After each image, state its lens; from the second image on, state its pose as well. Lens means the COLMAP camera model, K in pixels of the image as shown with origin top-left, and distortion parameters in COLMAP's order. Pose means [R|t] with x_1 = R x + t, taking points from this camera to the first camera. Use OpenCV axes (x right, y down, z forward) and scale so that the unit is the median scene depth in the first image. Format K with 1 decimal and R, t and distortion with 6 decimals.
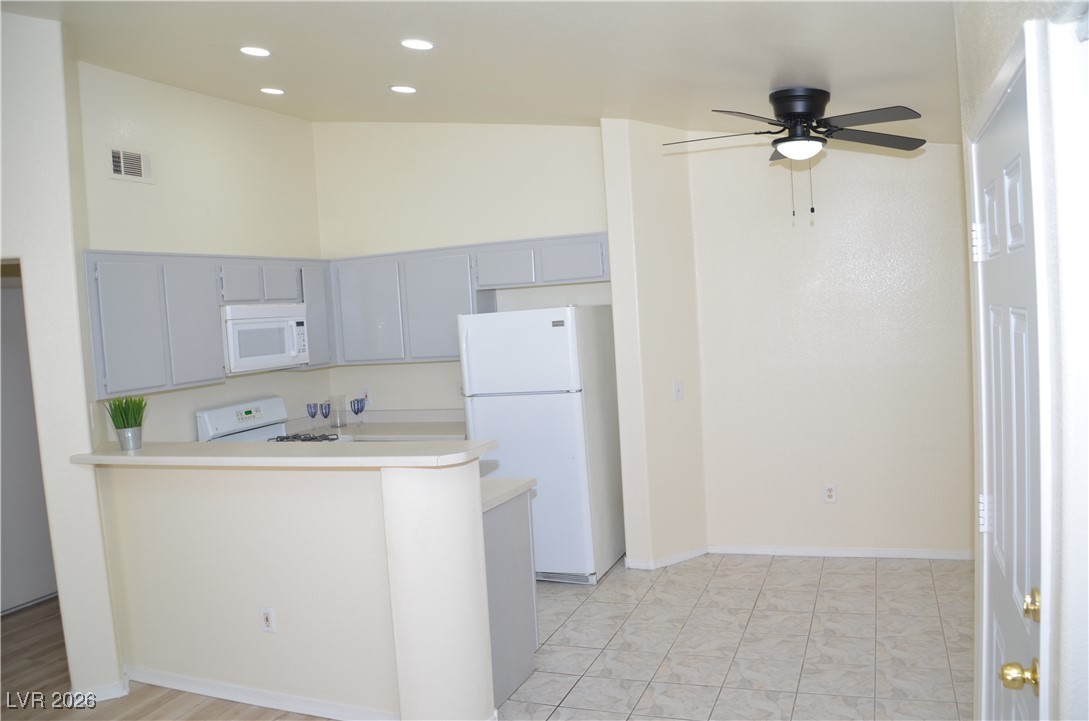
lens RADIAL K [[855.1, 0, 556.6], [0, 855.1, 372.5], [0, 0, 1]] dist [-0.179782, 0.107515]
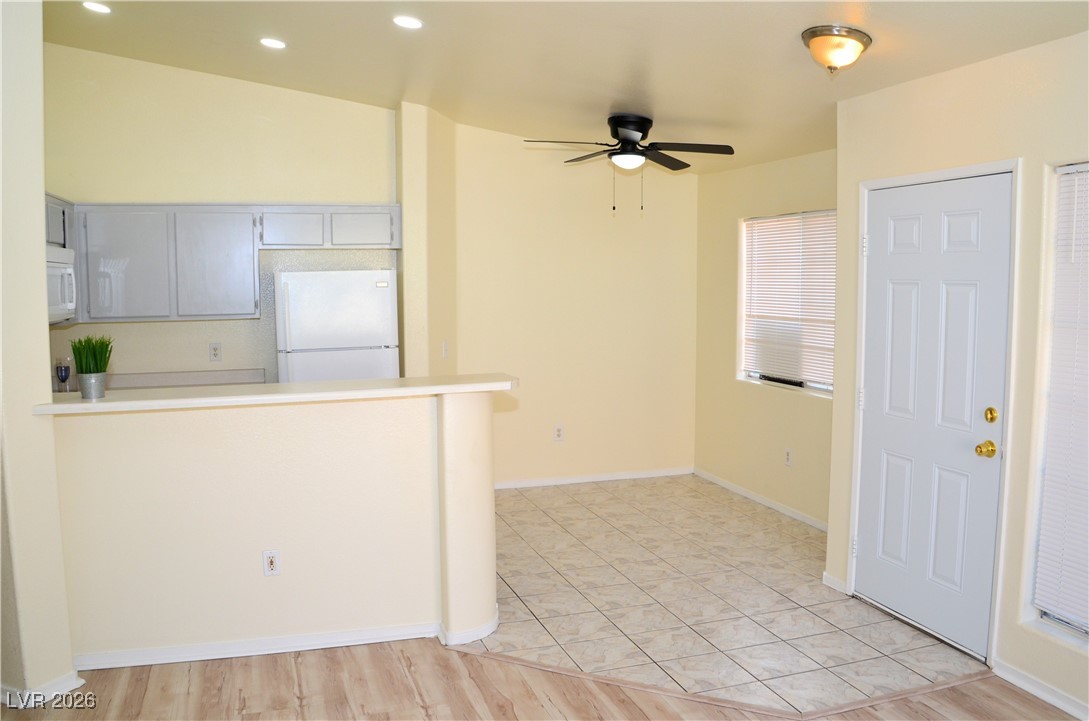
lens RADIAL K [[896.2, 0, 544.5], [0, 896.2, 360.5], [0, 0, 1]] dist [-0.183433, 0.134365]
pose [[0.777072, 0.000317, 0.629412, -0.528808], [0.002957, 0.999987, -0.004154, 0.043347], [-0.629405, 0.005089, 0.777061, -0.015513]]
